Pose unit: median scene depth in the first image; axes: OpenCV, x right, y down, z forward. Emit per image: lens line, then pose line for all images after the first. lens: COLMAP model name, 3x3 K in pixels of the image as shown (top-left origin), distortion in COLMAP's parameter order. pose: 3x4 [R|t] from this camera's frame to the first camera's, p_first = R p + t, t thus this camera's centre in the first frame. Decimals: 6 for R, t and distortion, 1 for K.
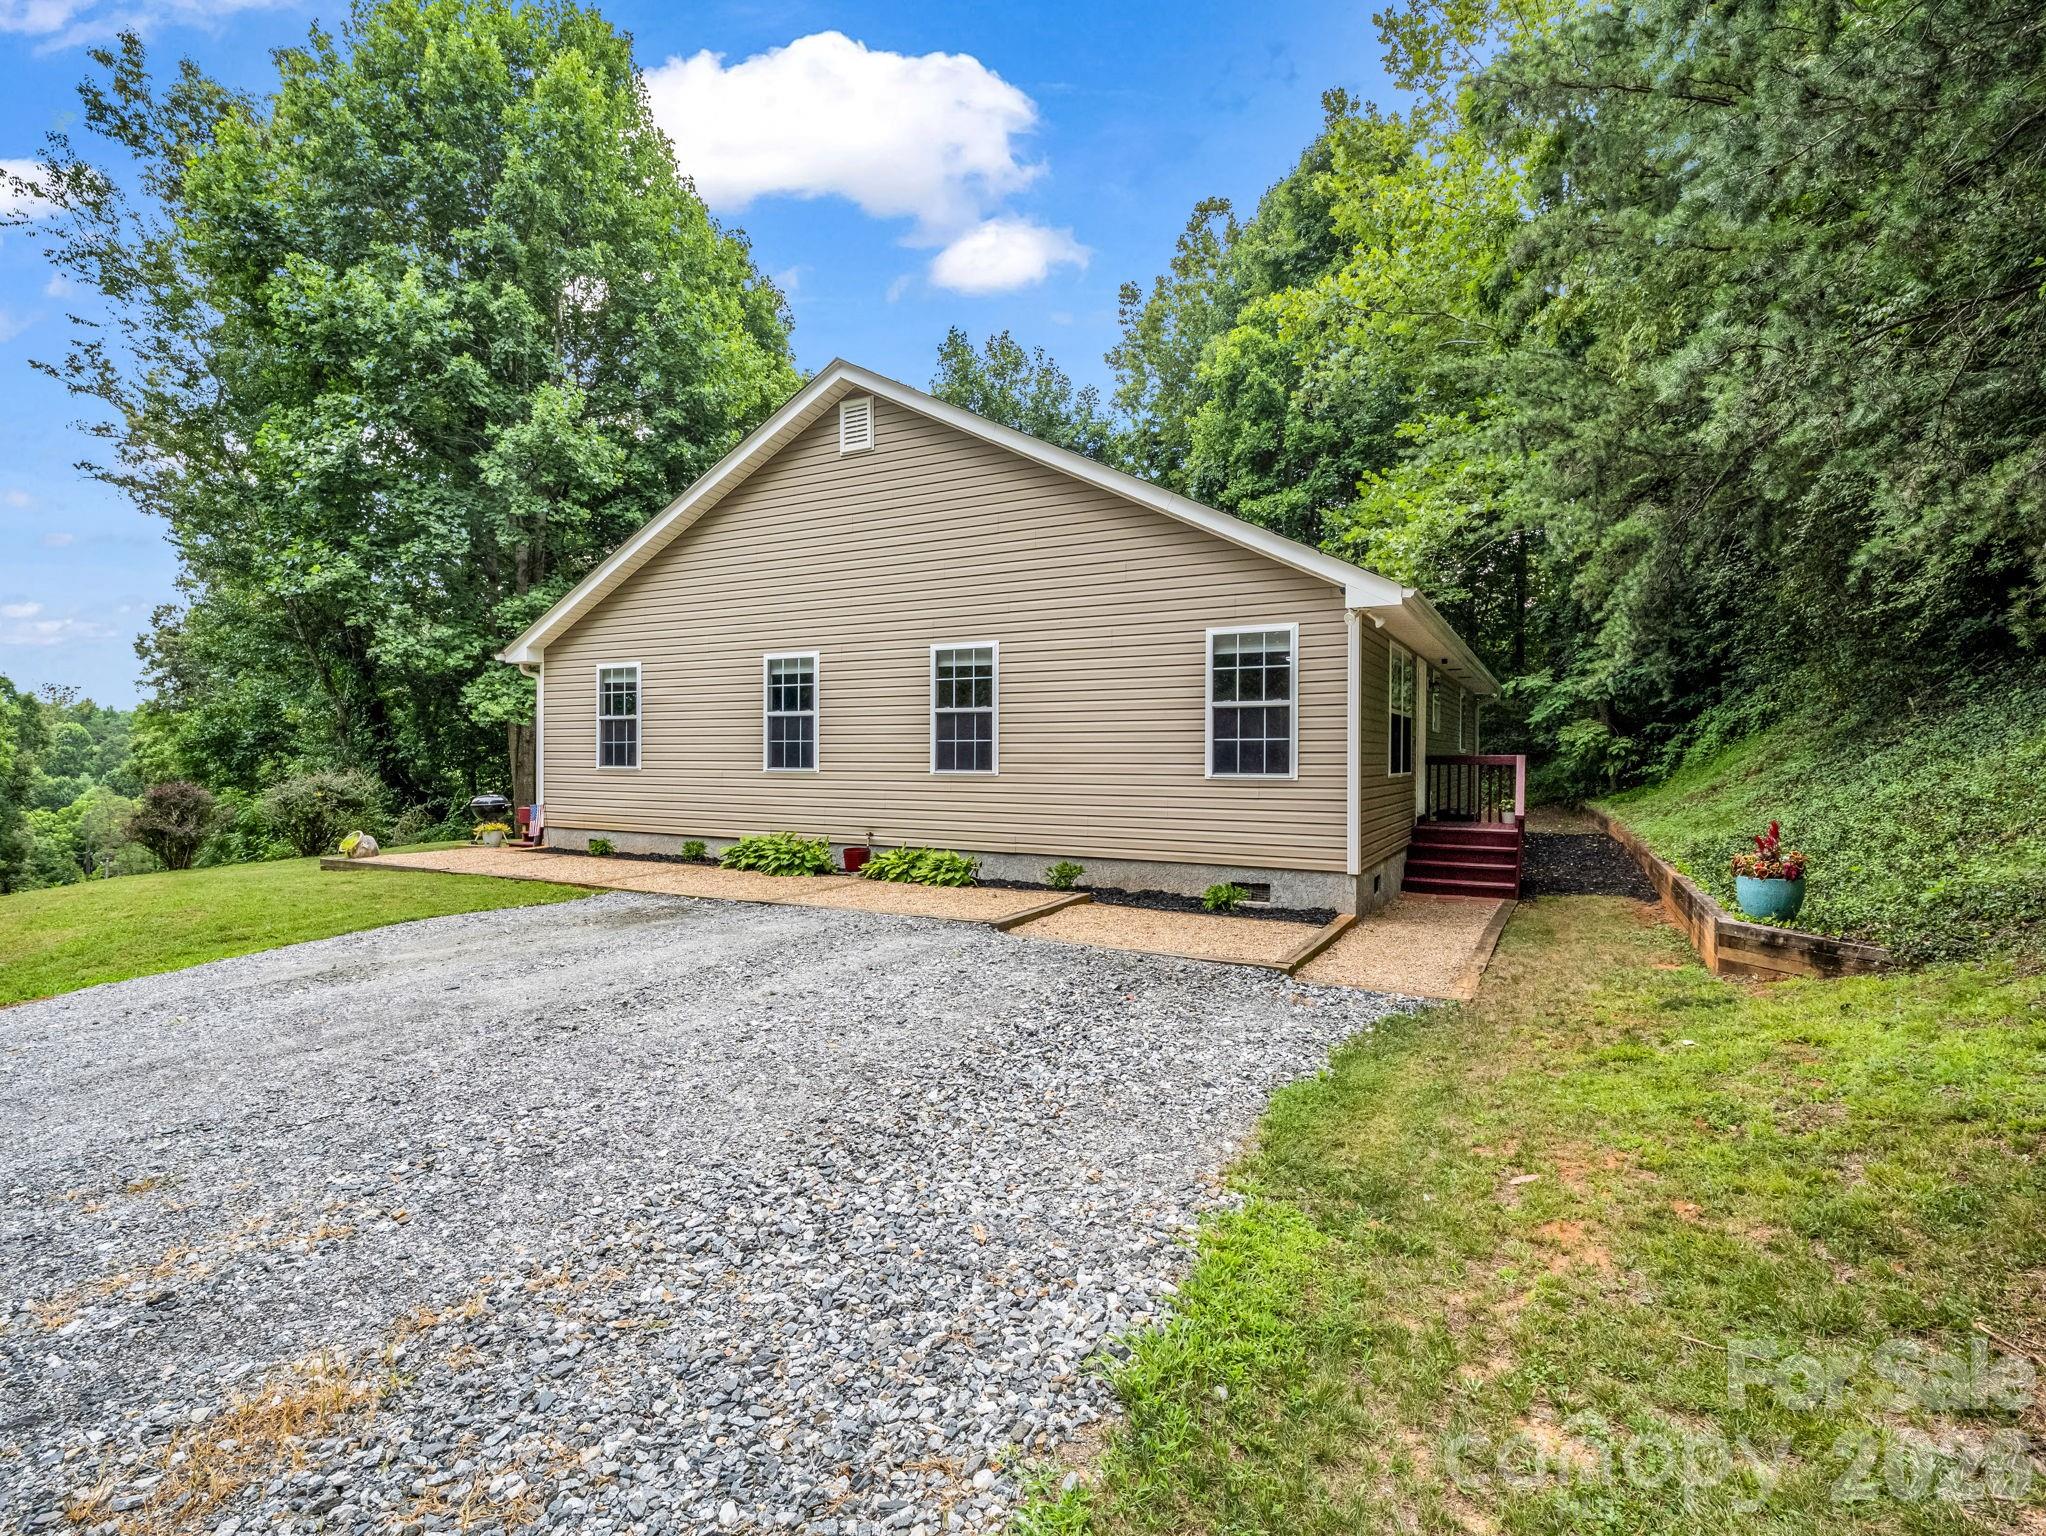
lens RADIAL K [[1003.1, 0, 1017.2], [0, 1003.1, 778.9], [0, 0, 1]] dist [-0.009698, -0.004349]
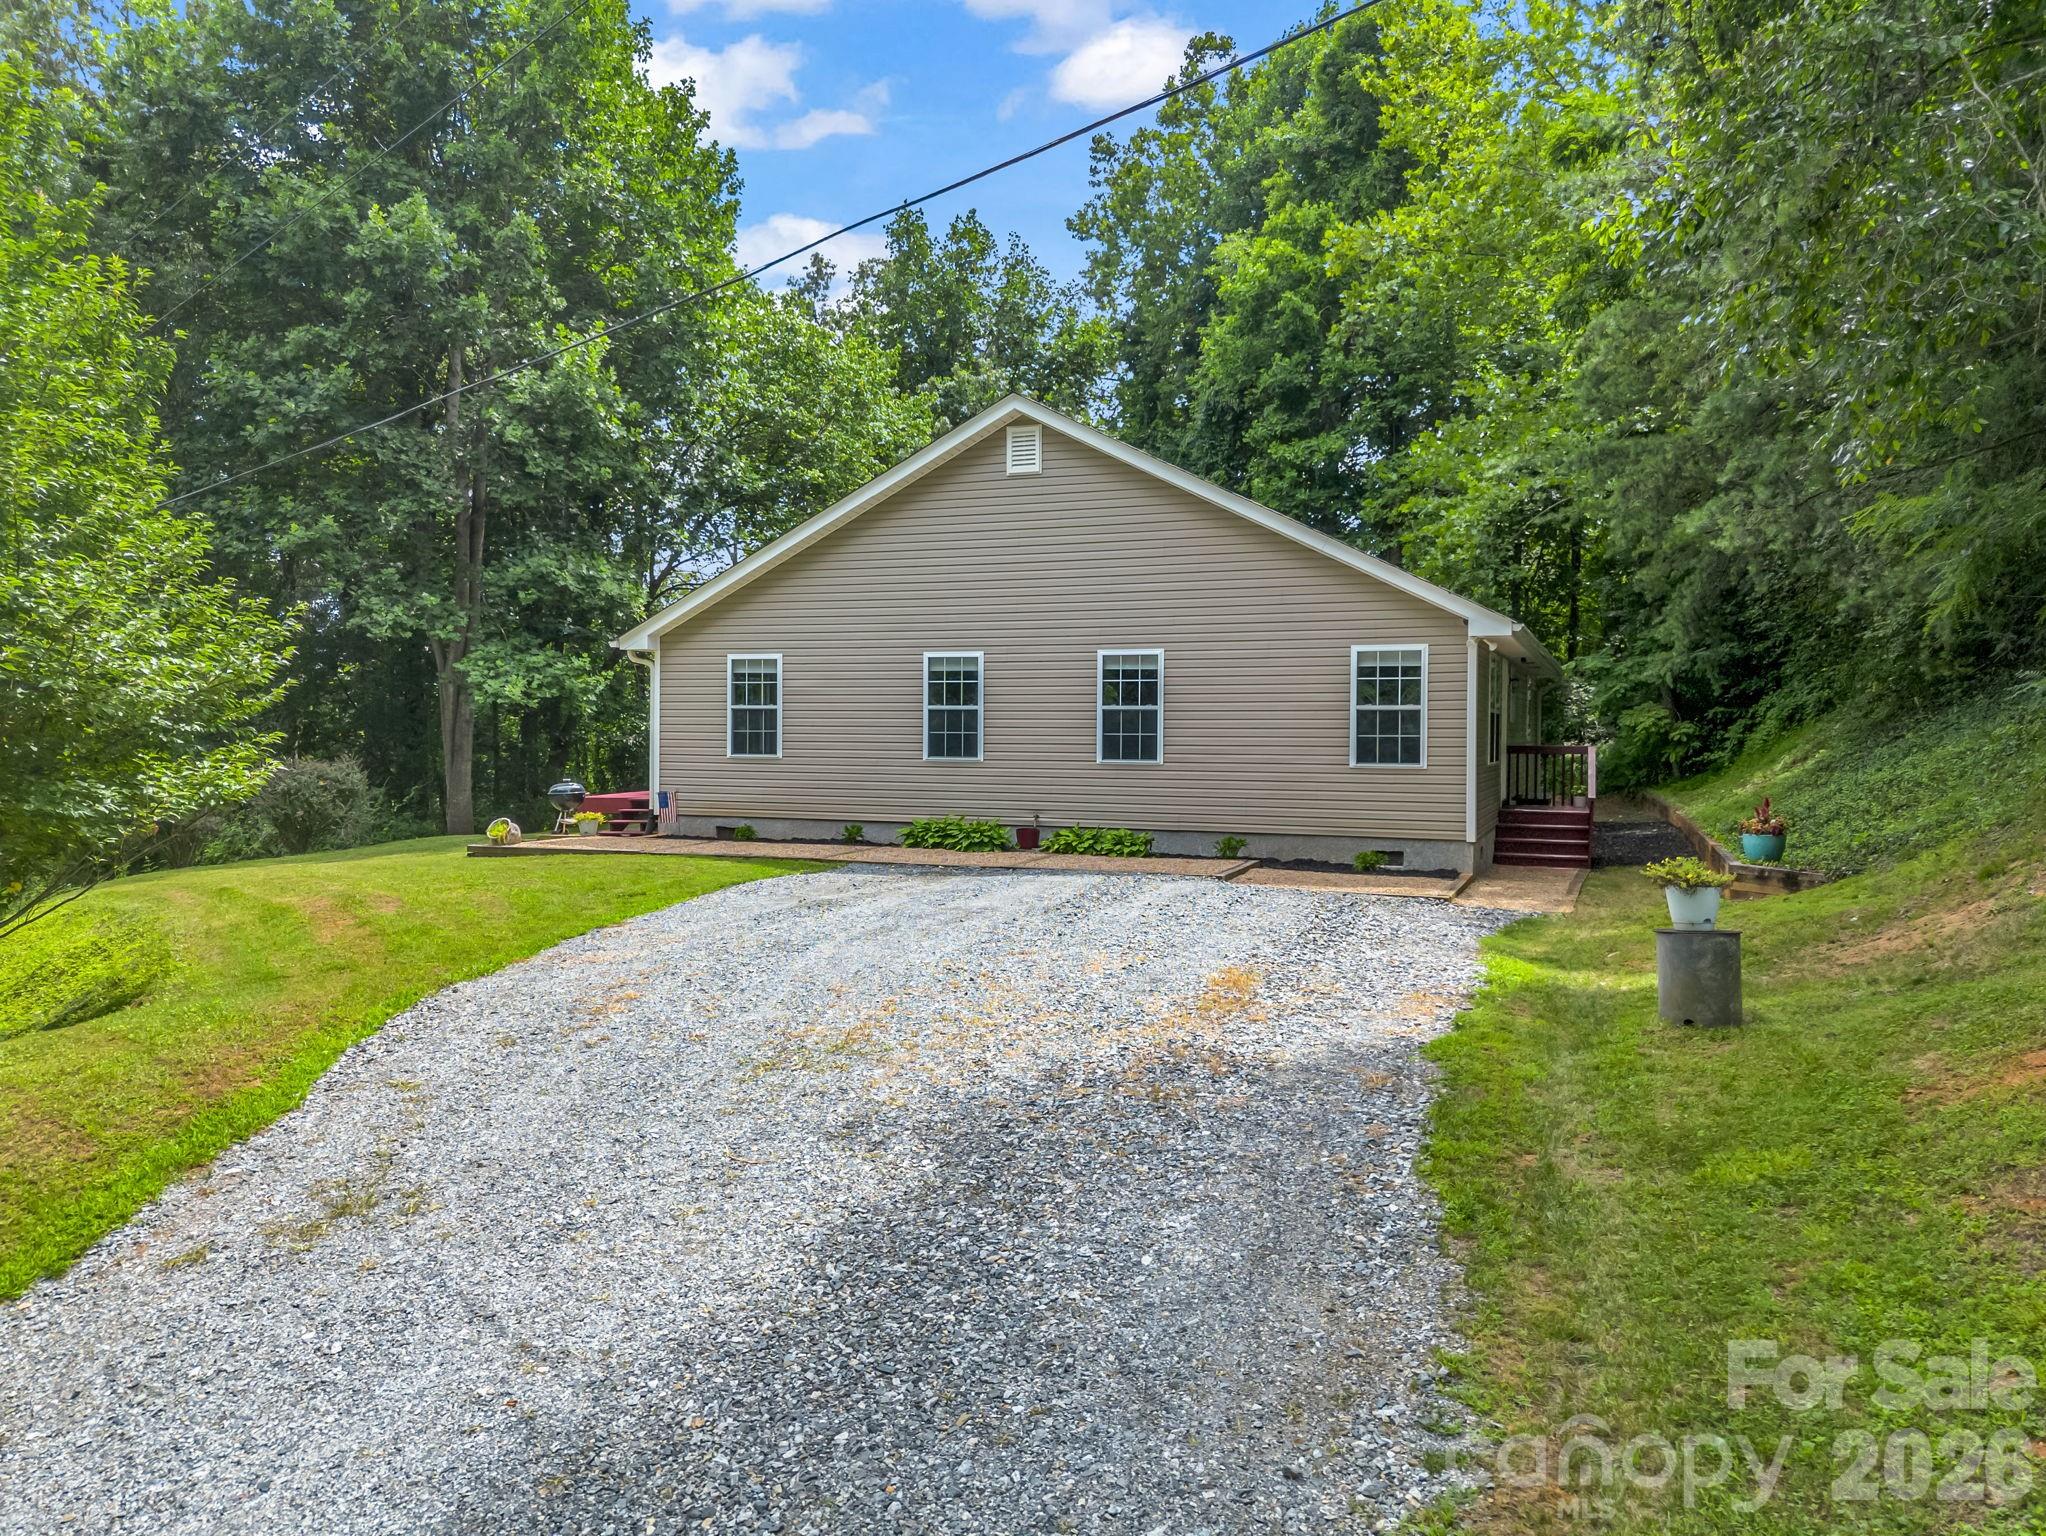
lens RADIAL K [[1490.8, 0, 1018.7], [0, 1490.8, 776.4], [0, 0, 1]] dist [0.059032, -0.052712]
pose [[0.992833, -0.000646, 0.119505, -0.337614], [-0.000385, 0.999963, 0.008601, -0.003724], [-0.119506, -0.008586, 0.992796, -0.602499]]
